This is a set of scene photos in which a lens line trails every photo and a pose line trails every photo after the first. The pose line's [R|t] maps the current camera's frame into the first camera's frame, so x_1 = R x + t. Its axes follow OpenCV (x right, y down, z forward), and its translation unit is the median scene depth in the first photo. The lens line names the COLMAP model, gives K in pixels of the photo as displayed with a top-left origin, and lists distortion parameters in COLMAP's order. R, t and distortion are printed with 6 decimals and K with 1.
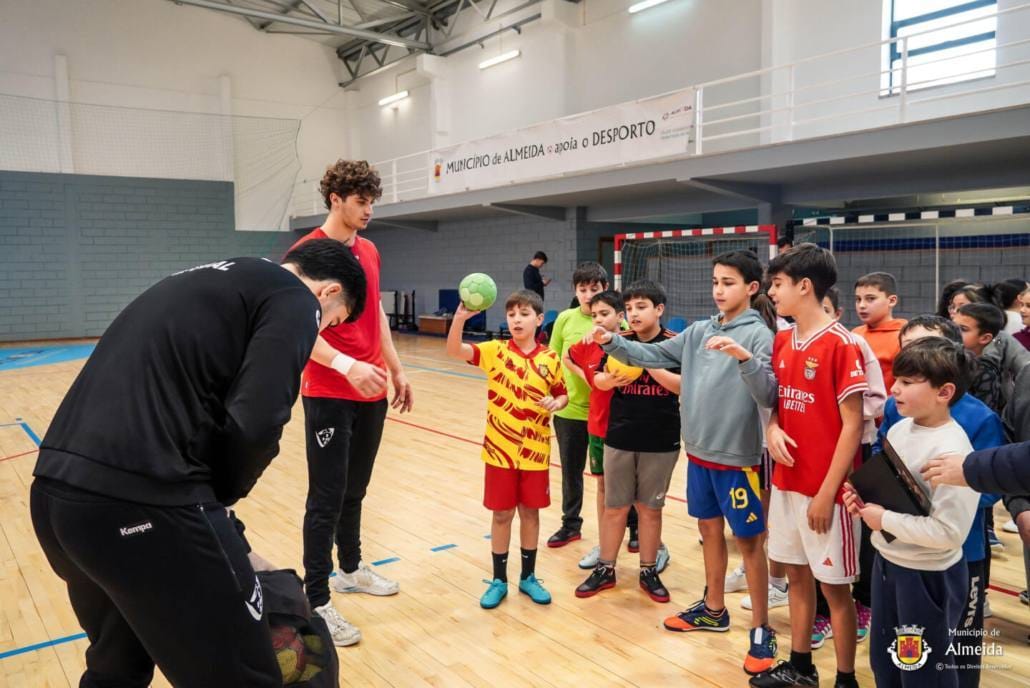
lens RADIAL K [[818.4, 0, 515.0], [0, 818.4, 344.0], [0, 0, 1]] dist [-0.003420, 0.011957]
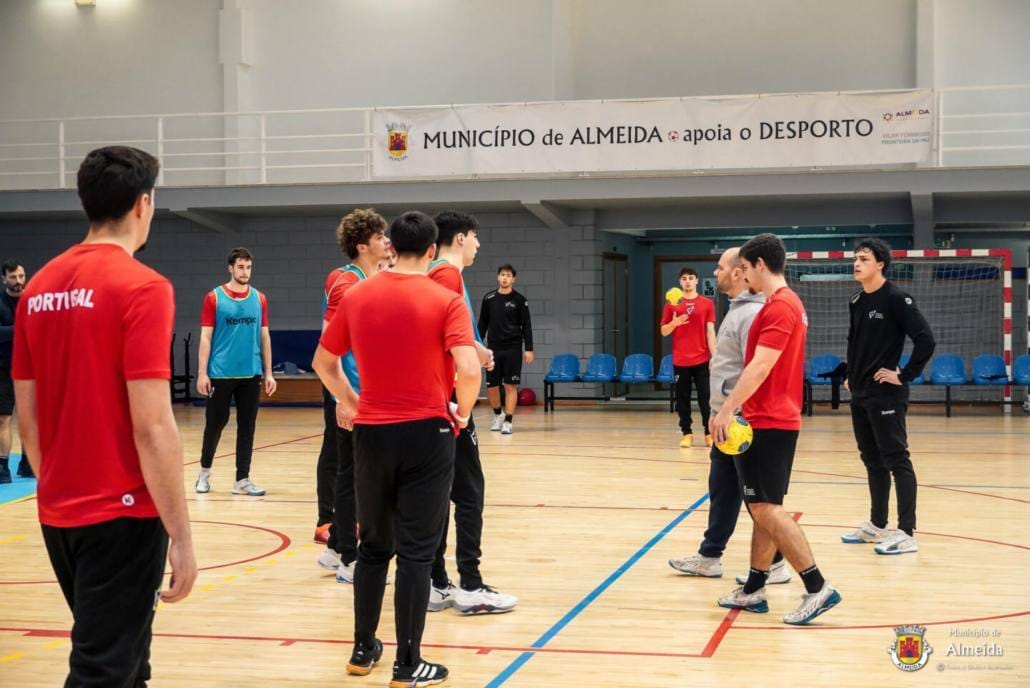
lens RADIAL K [[699.0, 0, 514.5], [0, 699.0, 326.1], [0, 0, 1]] dist [0.004451, 0.003719]
pose [[0.653373, -0.023925, 0.756658, -0.494289], [0.072585, 0.996875, -0.031157, -0.051487], [-0.753549, 0.075279, 0.653068, 0.651083]]
